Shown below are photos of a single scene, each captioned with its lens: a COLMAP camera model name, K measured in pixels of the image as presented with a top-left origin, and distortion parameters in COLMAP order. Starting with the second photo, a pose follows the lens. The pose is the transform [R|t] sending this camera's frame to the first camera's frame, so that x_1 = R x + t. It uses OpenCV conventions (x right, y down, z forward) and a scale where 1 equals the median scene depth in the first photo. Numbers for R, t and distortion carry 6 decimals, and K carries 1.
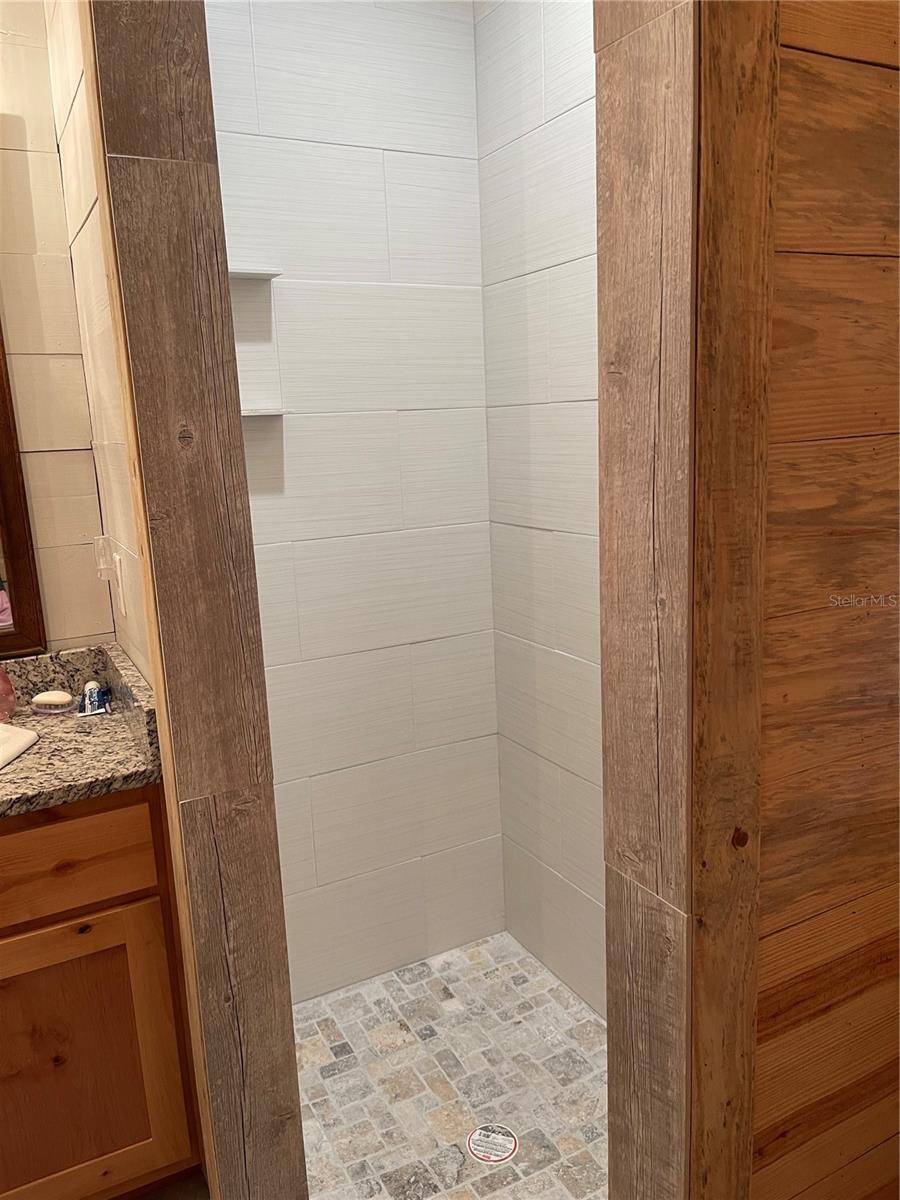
lens RADIAL K [[916.0, 0, 450.1], [0, 916.0, 599.7], [0, 0, 1]] dist [0.053109, -0.080148]
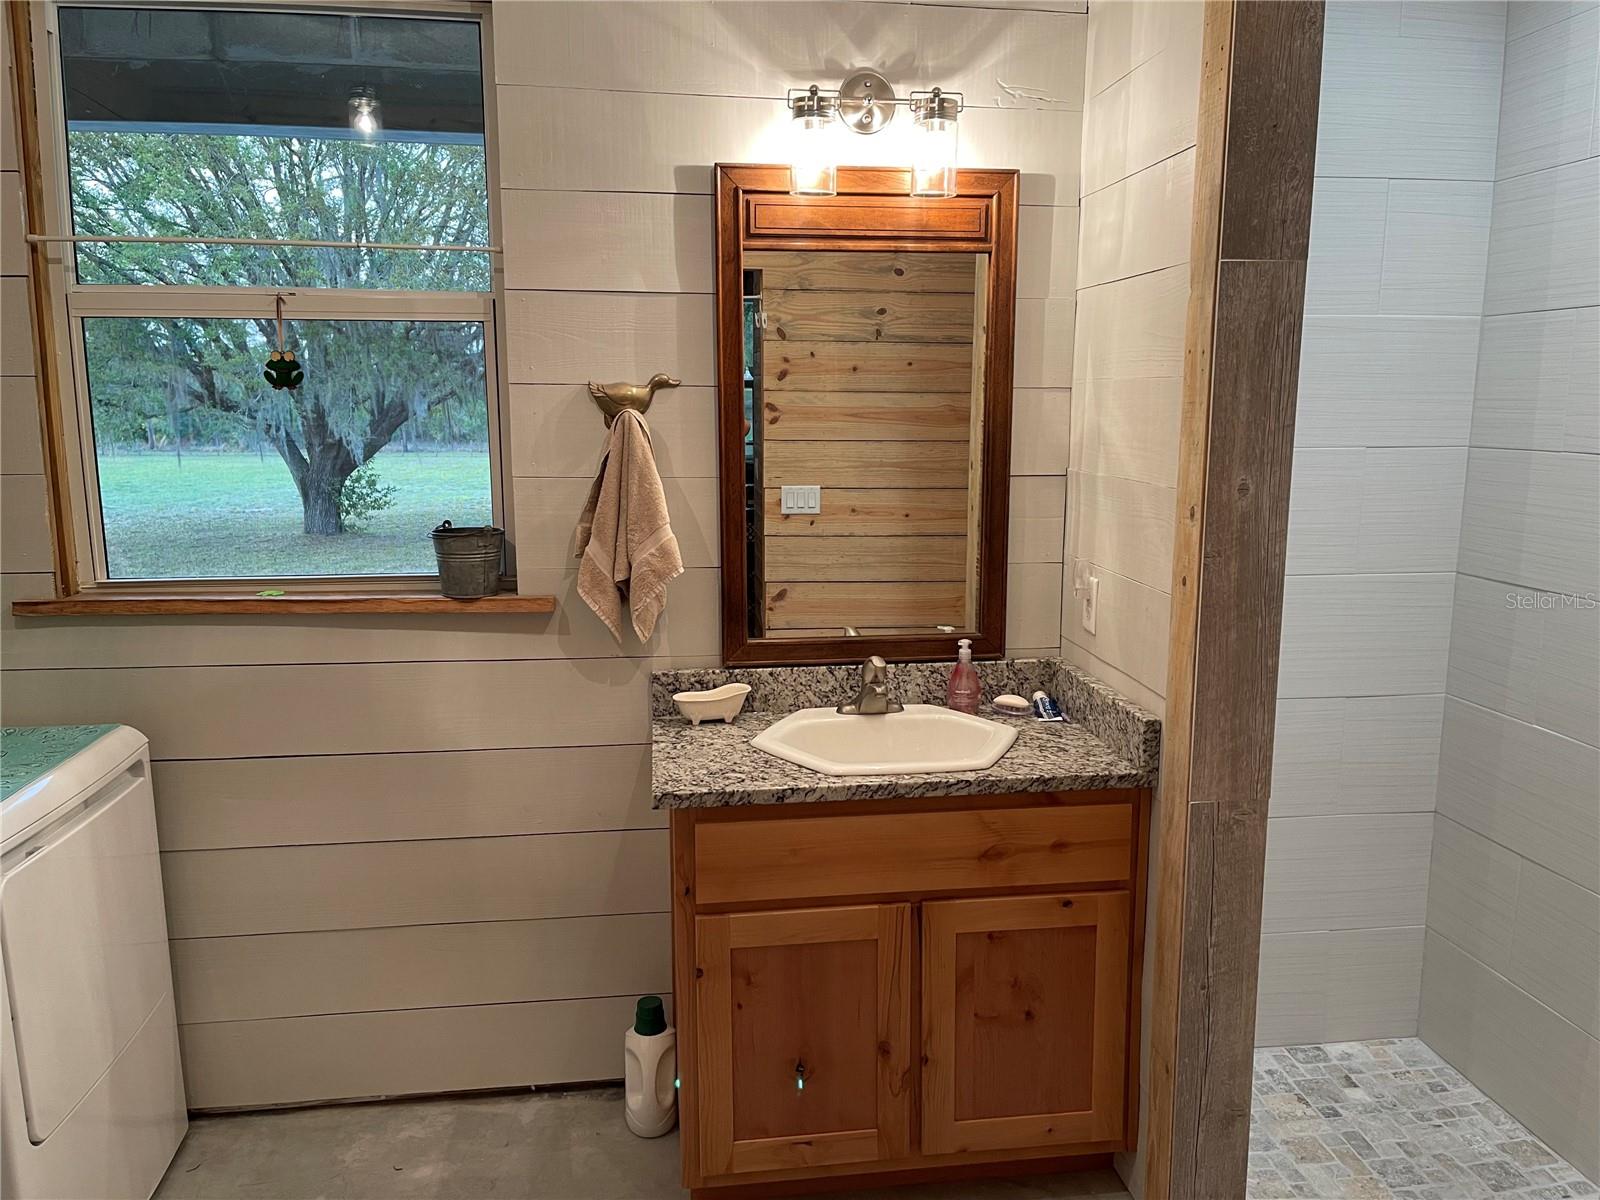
lens RADIAL K [[1221.3, 0, 798.4], [0, 1221.3, 607.1], [0, 0, 1]] dist [0.053109, -0.080148]
pose [[0.933704, 0.104595, -0.342428, -0.211010], [-0.110657, 0.993857, 0.001845, 0.024713], [0.340518, 0.036169, 0.939542, -0.513892]]
